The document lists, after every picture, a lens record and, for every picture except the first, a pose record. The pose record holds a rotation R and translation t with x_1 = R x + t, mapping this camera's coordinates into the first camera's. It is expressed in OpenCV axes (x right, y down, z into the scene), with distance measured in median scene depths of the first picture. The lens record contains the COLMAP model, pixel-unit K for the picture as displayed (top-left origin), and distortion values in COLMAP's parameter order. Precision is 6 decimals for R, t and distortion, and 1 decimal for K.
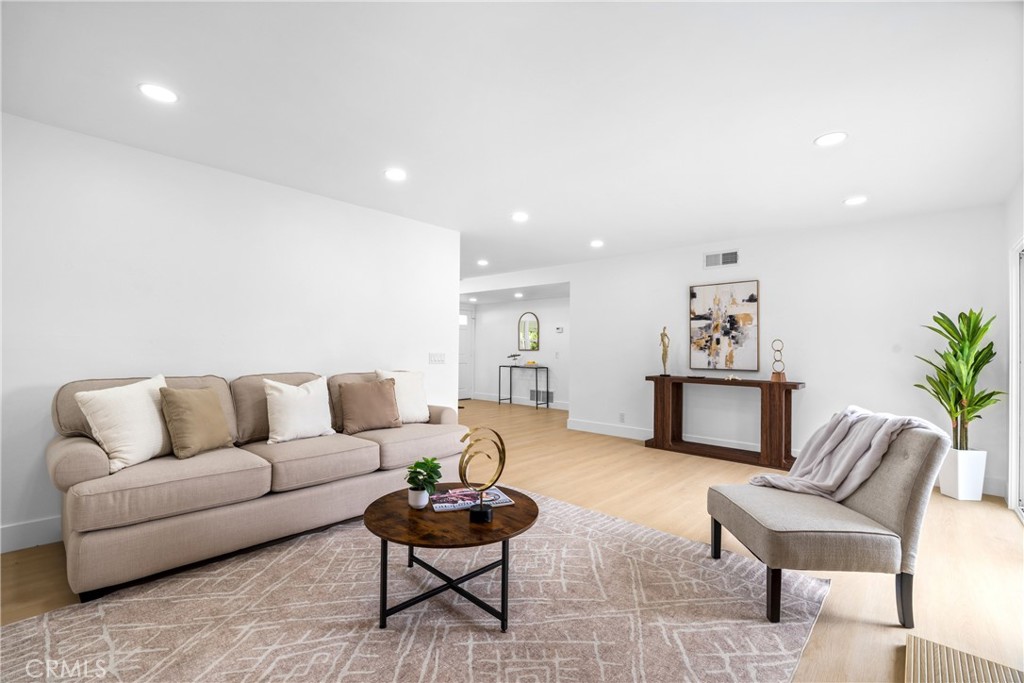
lens RADIAL K [[451.5, 0, 510.2], [0, 451.5, 342.9], [0, 0, 1]] dist [-0.004116, -0.000251]
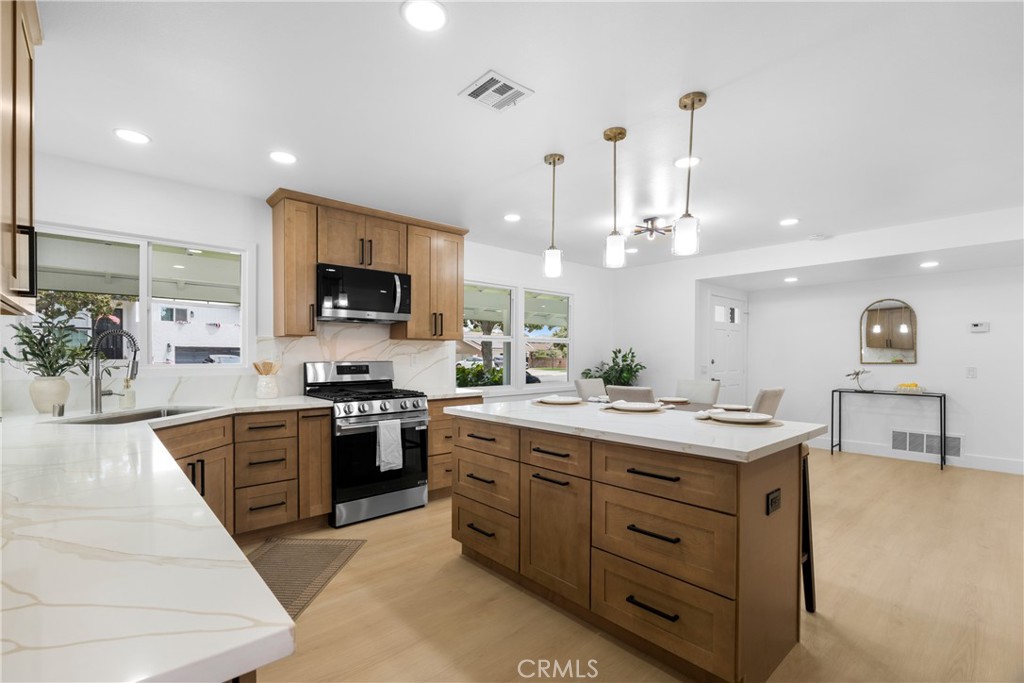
lens RADIAL K [[455.9, 0, 506.1], [0, 455.9, 352.6], [0, 0, 1]] dist [-0.001142, 0.000339]
pose [[0.994681, -0.012744, -0.102211, -0.699721], [0.013531, 0.999884, 0.007011, -0.015760], [0.102109, -0.008357, 0.994738, 0.642921]]
